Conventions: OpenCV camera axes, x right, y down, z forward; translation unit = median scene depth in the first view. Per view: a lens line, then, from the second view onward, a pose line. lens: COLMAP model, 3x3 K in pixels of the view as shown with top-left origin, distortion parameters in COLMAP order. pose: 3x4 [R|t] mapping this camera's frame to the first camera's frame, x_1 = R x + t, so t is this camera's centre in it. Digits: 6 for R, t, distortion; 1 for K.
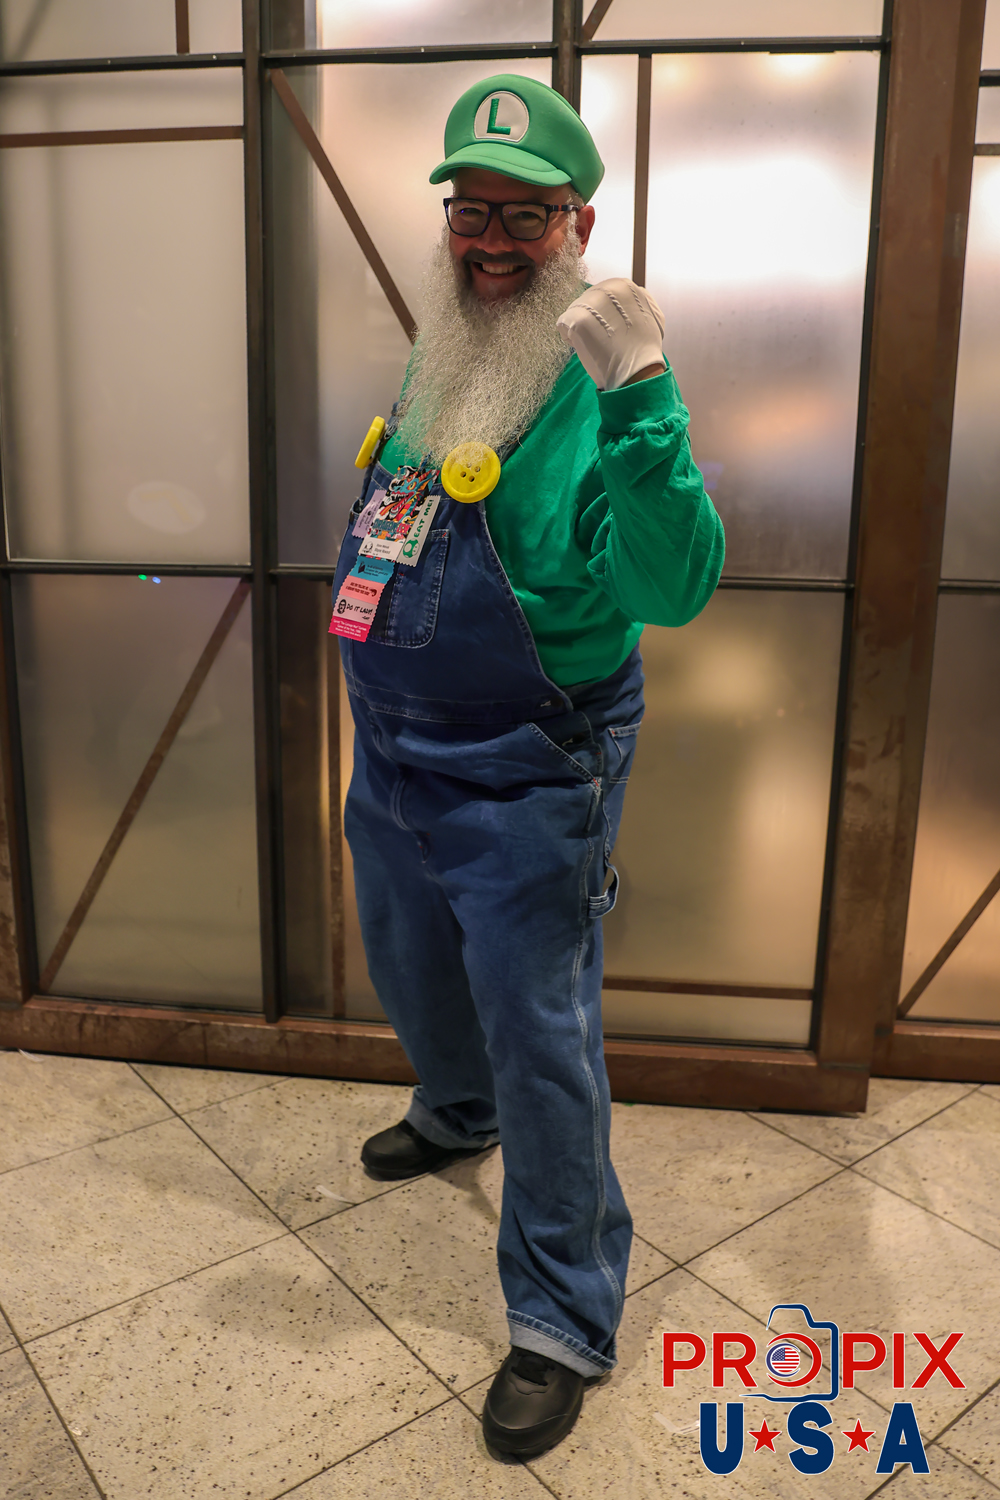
lens RADIAL K [[1203.5, 0, 502.4], [0, 1203.5, 718.1], [0, 0, 1]] dist [-0.112903, 0.099496]
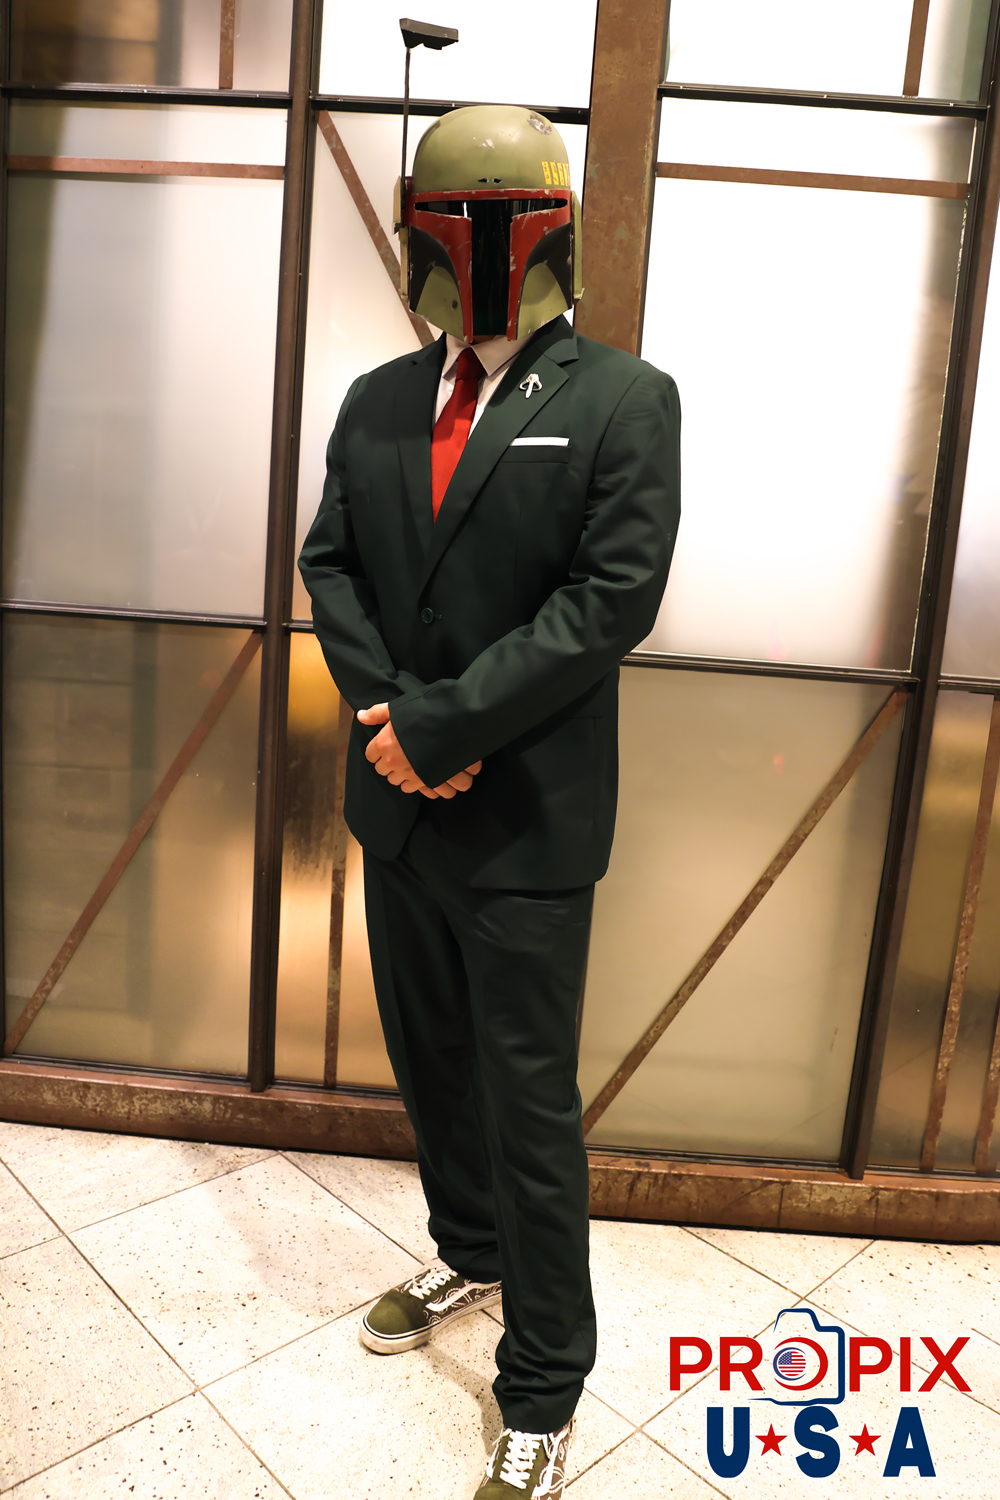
lens RADIAL K [[1203.5, 0, 502.4], [0, 1203.5, 718.1], [0, 0, 1]] dist [-0.112903, 0.099496]
pose [[0.995212, 0.037565, 0.090237, -0.549697], [-0.033548, 0.998395, -0.045634, -0.039592], [-0.091807, 0.042389, 0.994874, 0.131887]]
